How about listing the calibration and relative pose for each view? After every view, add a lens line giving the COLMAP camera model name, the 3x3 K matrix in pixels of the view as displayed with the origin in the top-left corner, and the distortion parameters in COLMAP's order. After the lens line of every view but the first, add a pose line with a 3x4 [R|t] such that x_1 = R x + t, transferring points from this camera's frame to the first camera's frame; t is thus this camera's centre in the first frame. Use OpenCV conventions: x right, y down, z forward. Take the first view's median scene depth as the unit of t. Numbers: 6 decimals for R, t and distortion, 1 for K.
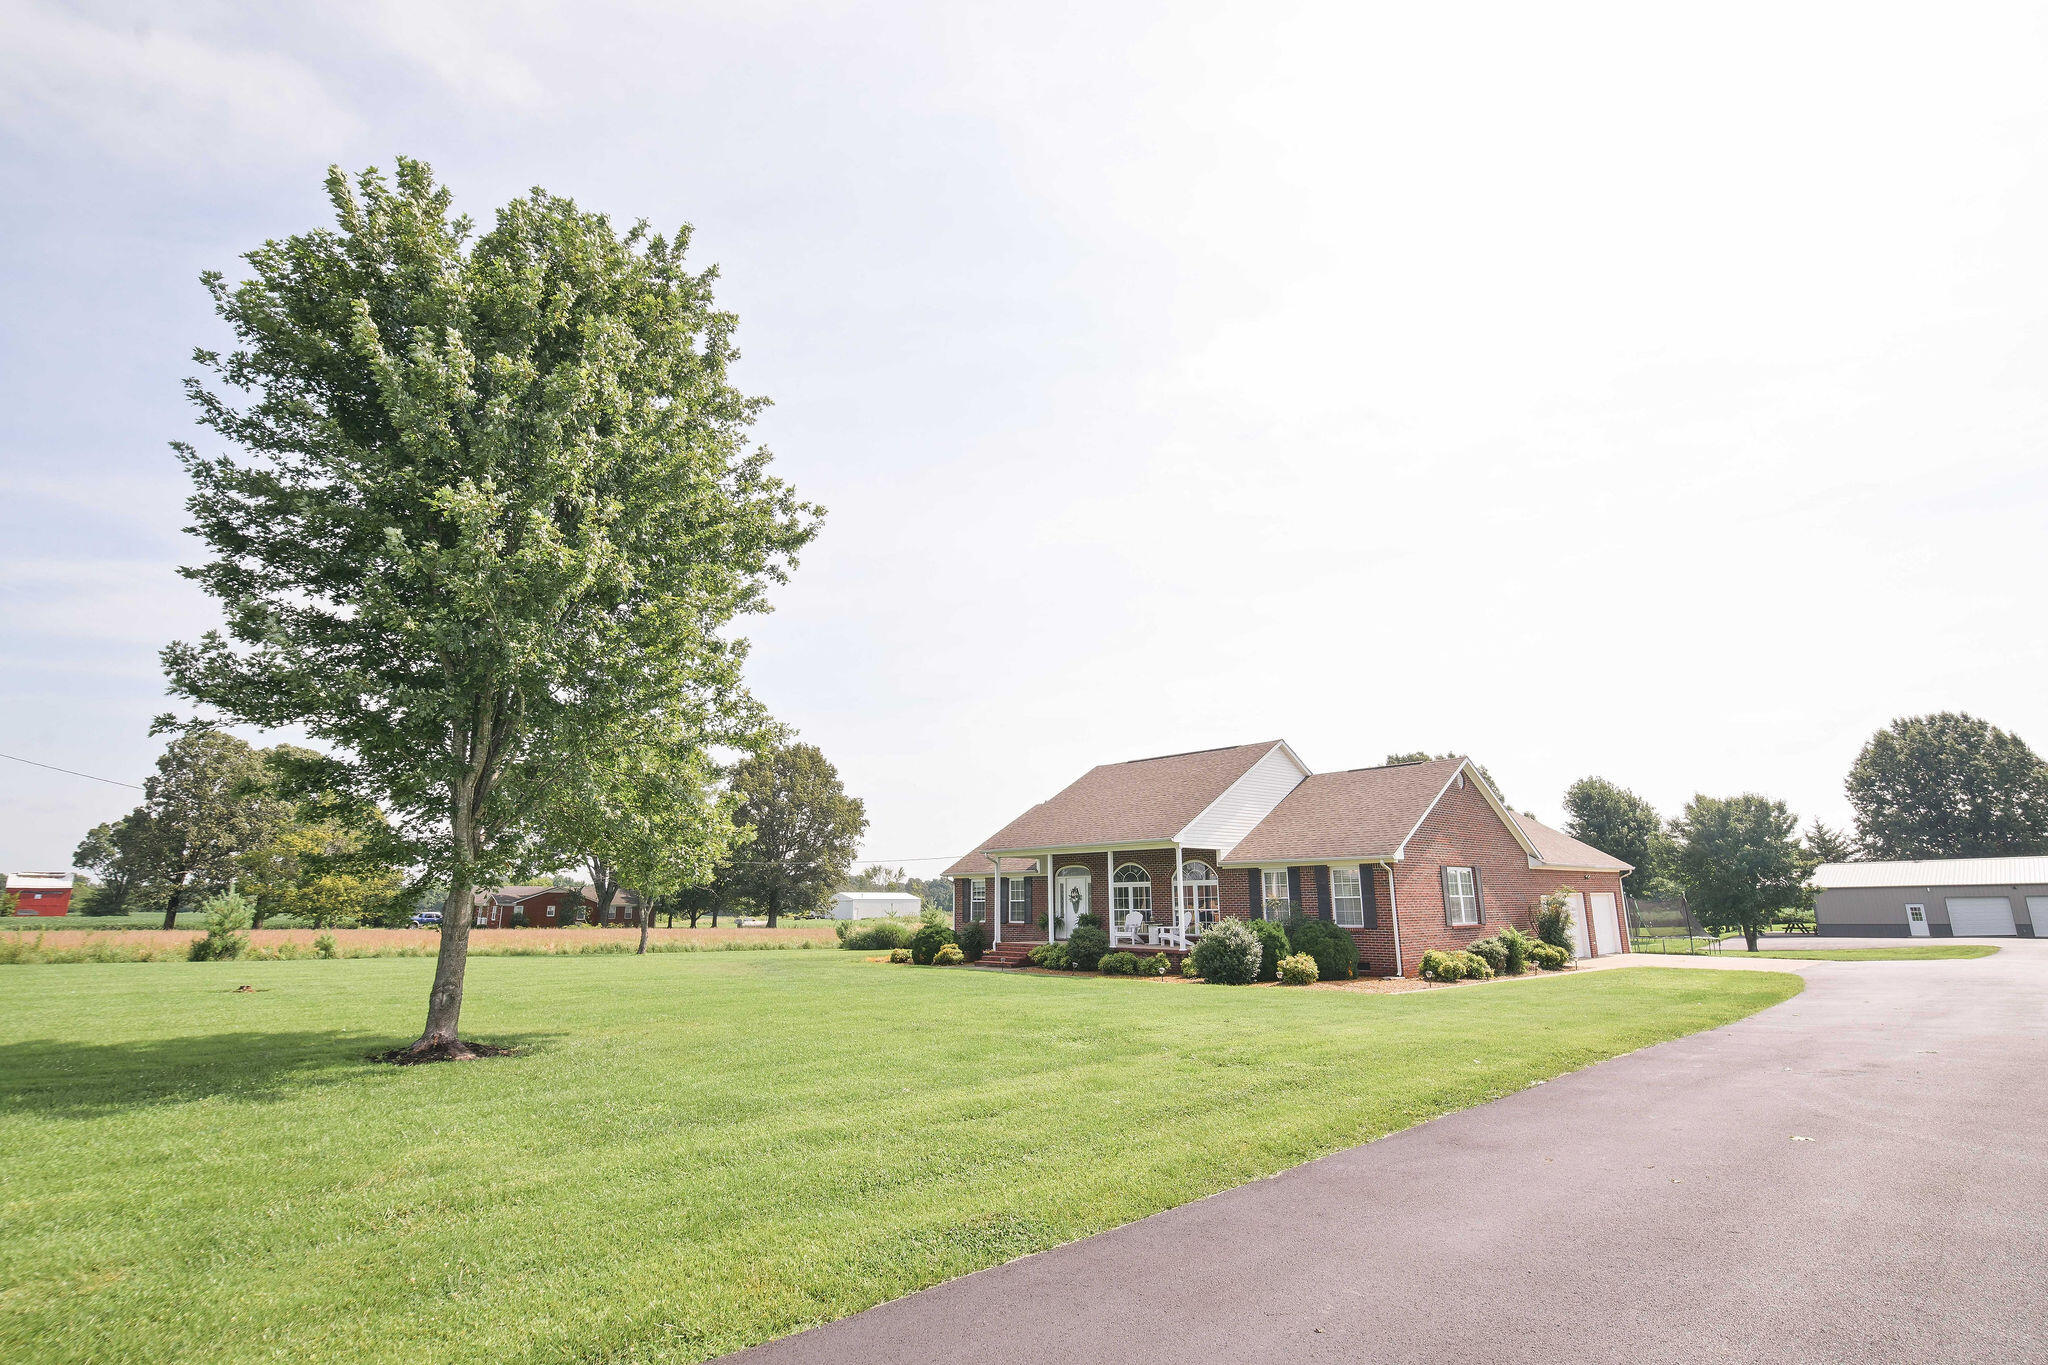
lens RADIAL K [[929.1, 0, 1025.3], [0, 929.1, 718.7], [0, 0, 1]] dist [-0.022719, -0.000242]
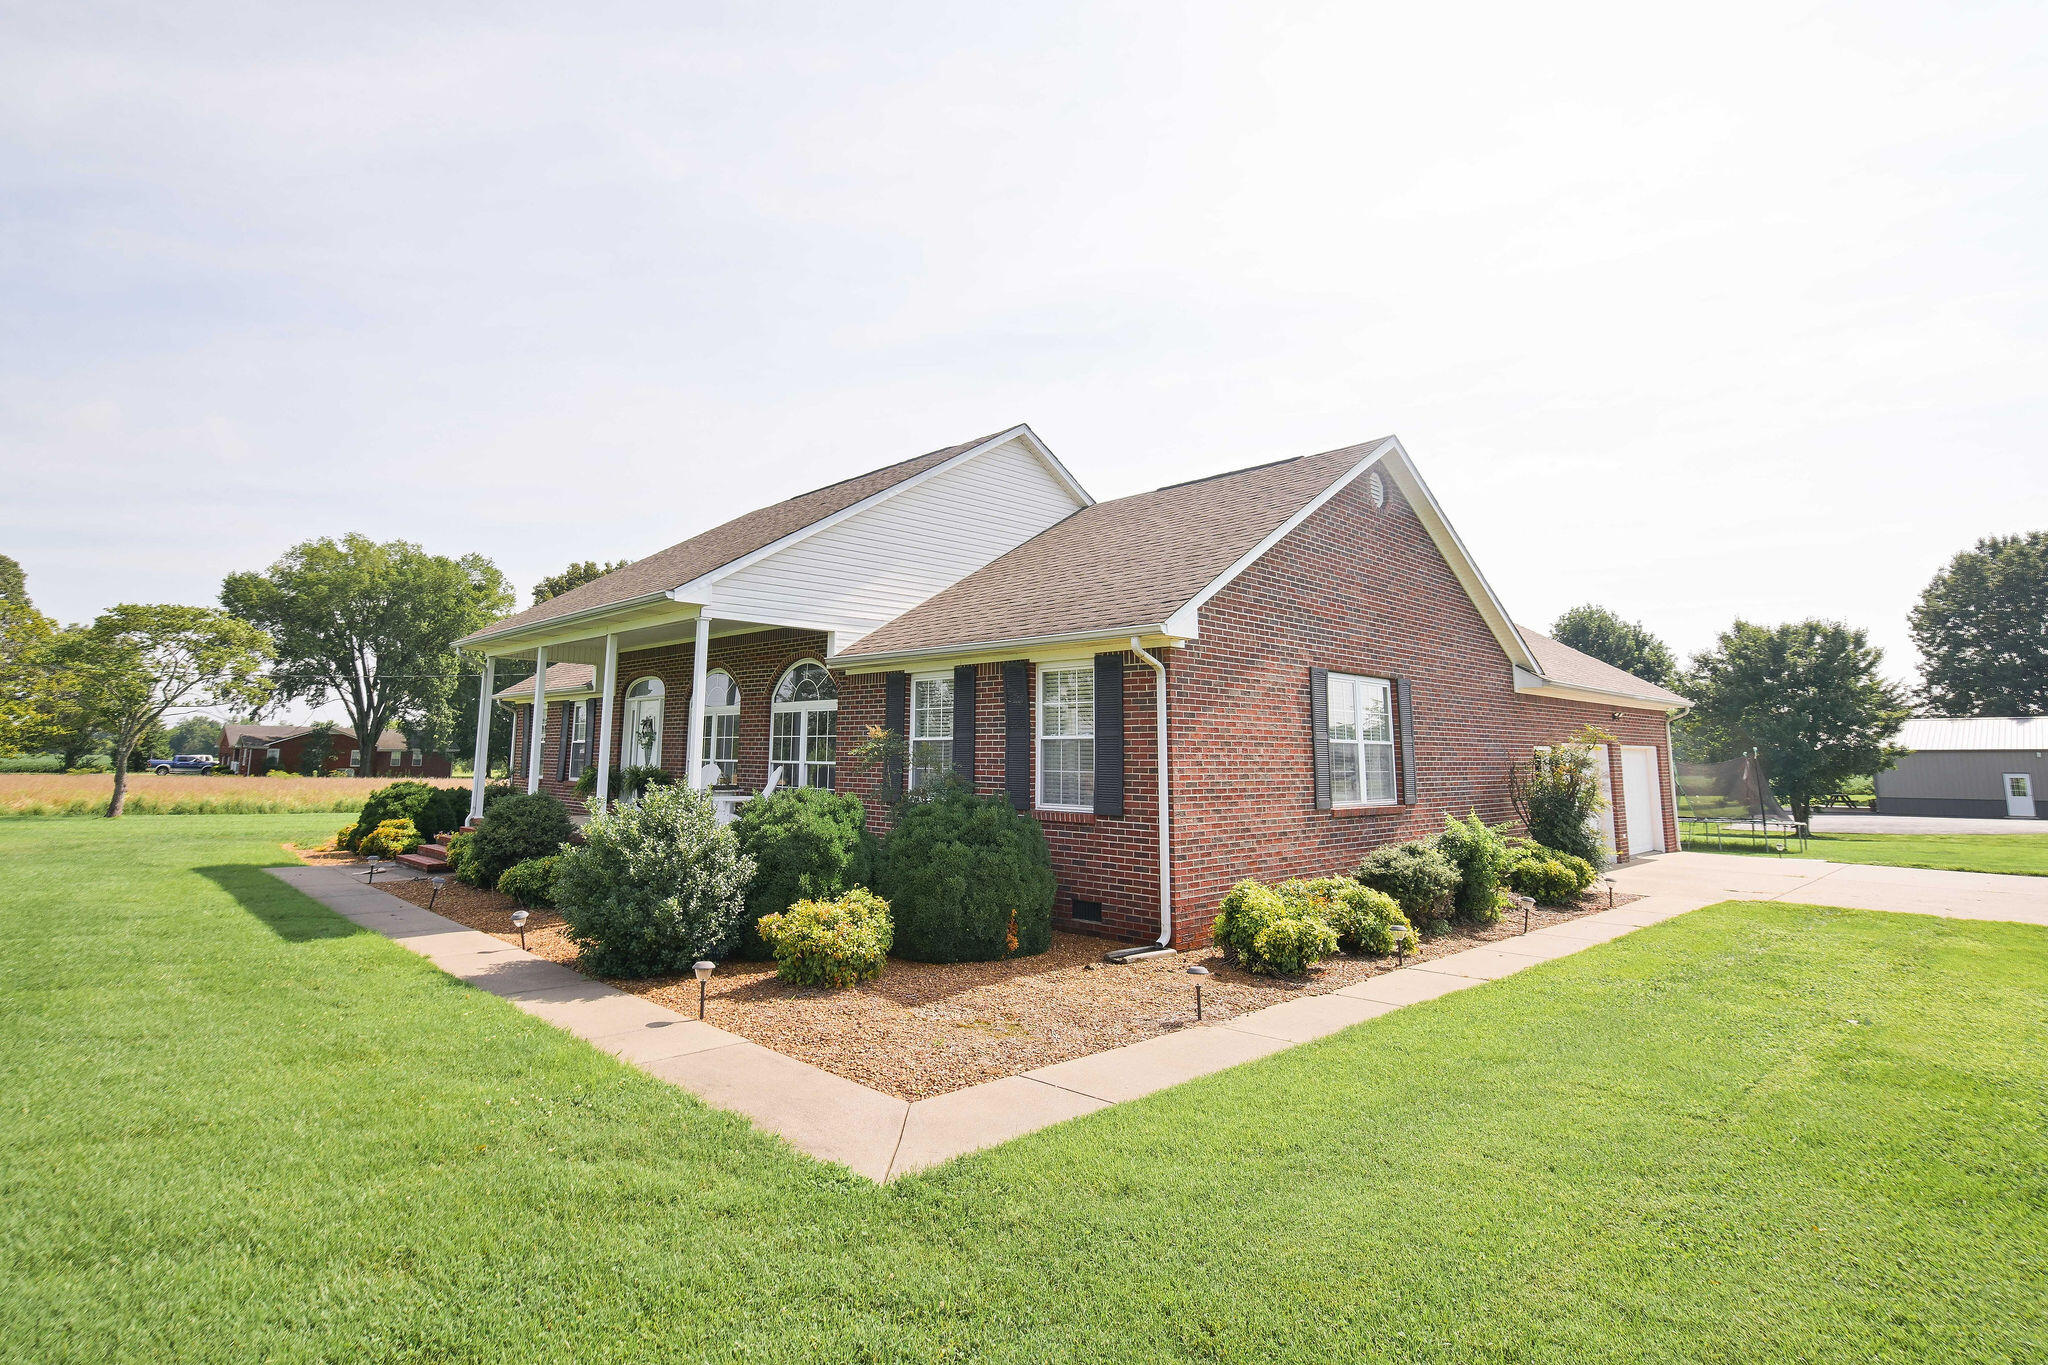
lens RADIAL K [[891.8, 0, 1018.9], [0, 891.8, 658.1], [0, 0, 1]] dist [-0.020031, -0.000085]
pose [[0.999889, 0.014696, 0.002430, 0.268287], [-0.014849, 0.996233, 0.085431, 0.103568], [-0.001165, -0.085458, 0.996341, 0.508338]]
